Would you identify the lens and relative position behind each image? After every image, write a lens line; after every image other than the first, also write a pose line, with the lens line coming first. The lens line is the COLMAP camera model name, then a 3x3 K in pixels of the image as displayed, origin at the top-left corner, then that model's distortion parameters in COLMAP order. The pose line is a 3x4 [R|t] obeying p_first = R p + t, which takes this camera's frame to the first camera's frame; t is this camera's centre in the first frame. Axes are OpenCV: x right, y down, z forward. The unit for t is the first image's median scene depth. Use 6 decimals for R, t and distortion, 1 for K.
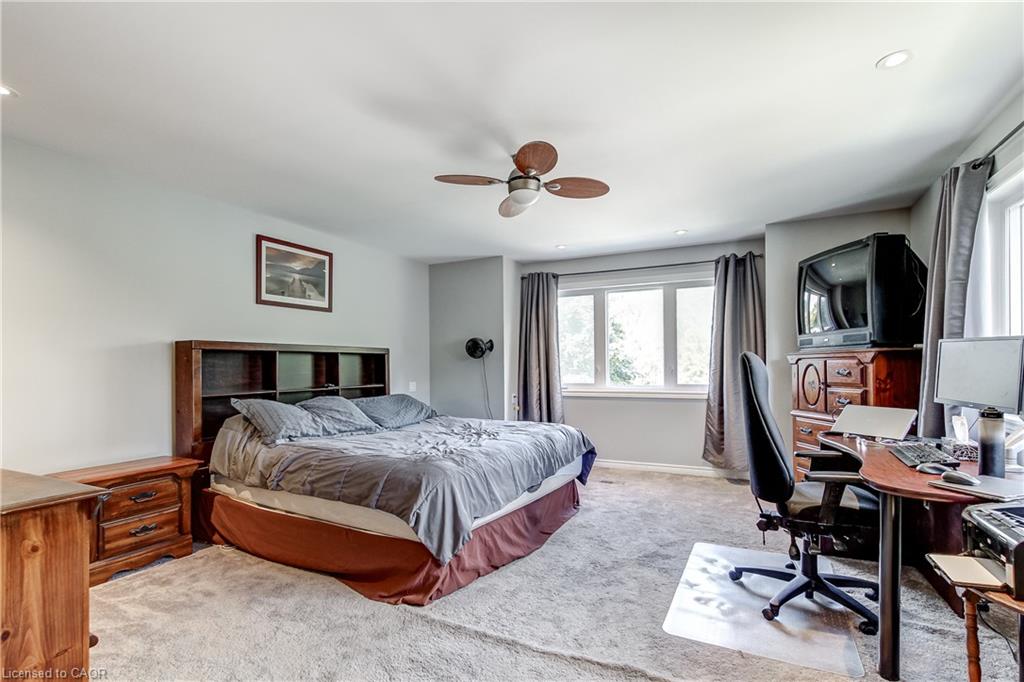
lens RADIAL K [[476.1, 0, 510.4], [0, 476.1, 365.3], [0, 0, 1]] dist [0.001809, 0.002872]
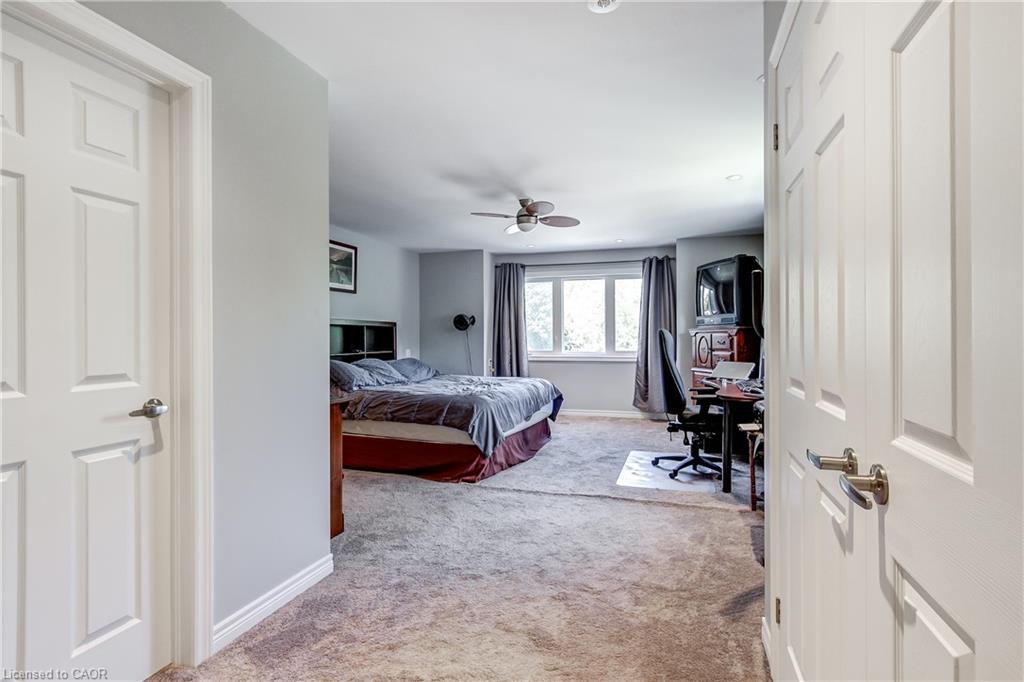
lens RADIAL K [[476.1, 0, 516.8], [0, 476.1, 338.1], [0, 0, 1]] dist [0.001809, 0.002872]
pose [[0.987977, 0.004144, 0.154544, -0.211750], [-0.004611, 0.999986, 0.002665, 0.002303], [-0.154531, -0.003345, 0.987982, -0.455192]]
